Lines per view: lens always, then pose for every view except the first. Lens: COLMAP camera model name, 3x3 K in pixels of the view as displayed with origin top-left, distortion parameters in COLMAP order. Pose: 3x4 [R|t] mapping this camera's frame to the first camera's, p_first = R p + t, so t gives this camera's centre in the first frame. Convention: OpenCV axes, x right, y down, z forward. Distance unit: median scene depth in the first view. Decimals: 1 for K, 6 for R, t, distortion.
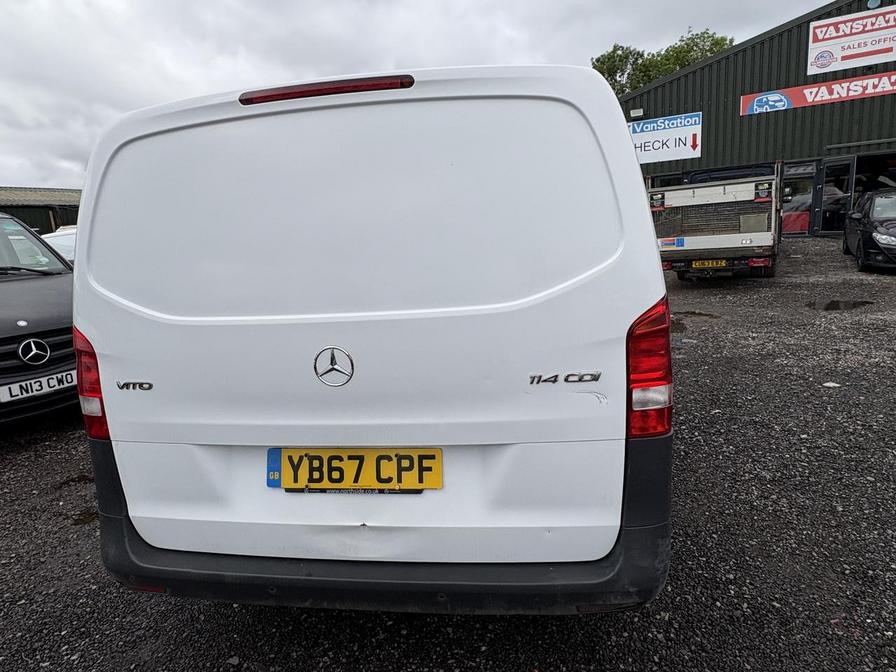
lens RADIAL K [[531.8, 0, 438.9], [0, 531.8, 333.6], [0, 0, 1]] dist [0.009420, -0.003840]
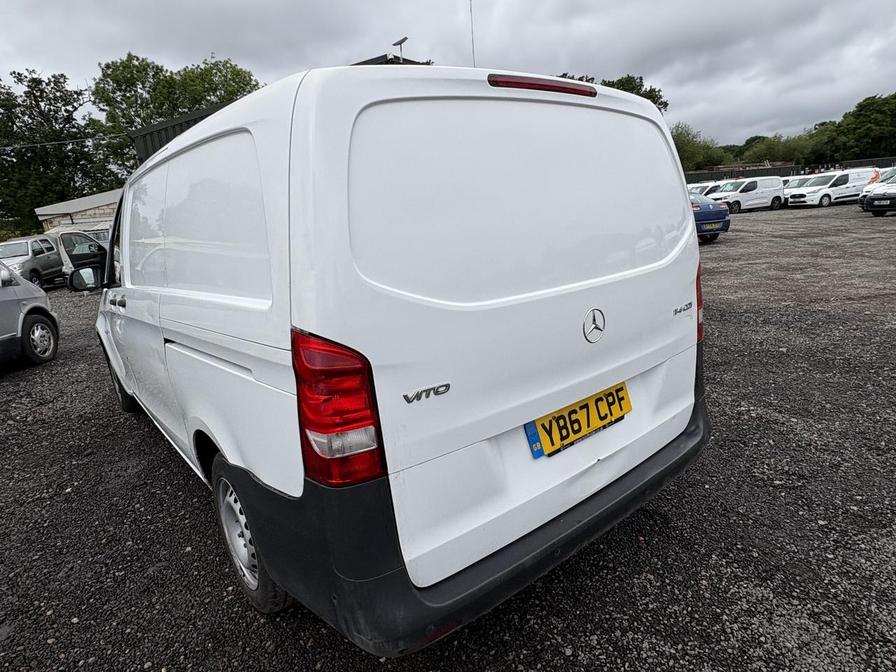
lens RADIAL K [[531.8, 0, 456.7], [0, 531.8, 339.3], [0, 0, 1]] dist [0.009420, -0.003840]
pose [[0.680377, -0.164530, 0.714155, -1.149641], [0.184853, 0.981493, 0.050010, -0.020457], [-0.709166, 0.097988, 0.698199, 0.372878]]
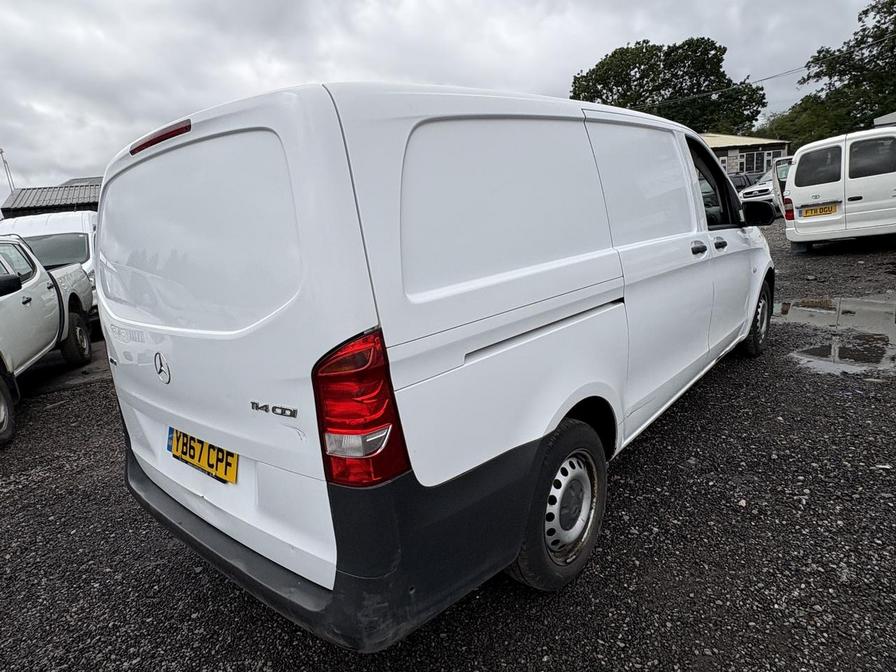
lens RADIAL K [[531.8, 0, 463.3], [0, 531.8, 326.2], [0, 0, 1]] dist [0.009420, -0.003840]
pose [[0.847105, 0.089515, -0.523832, 0.958853], [-0.051175, 0.994871, 0.087251, -0.163431], [0.528956, -0.047103, 0.847341, 0.304469]]
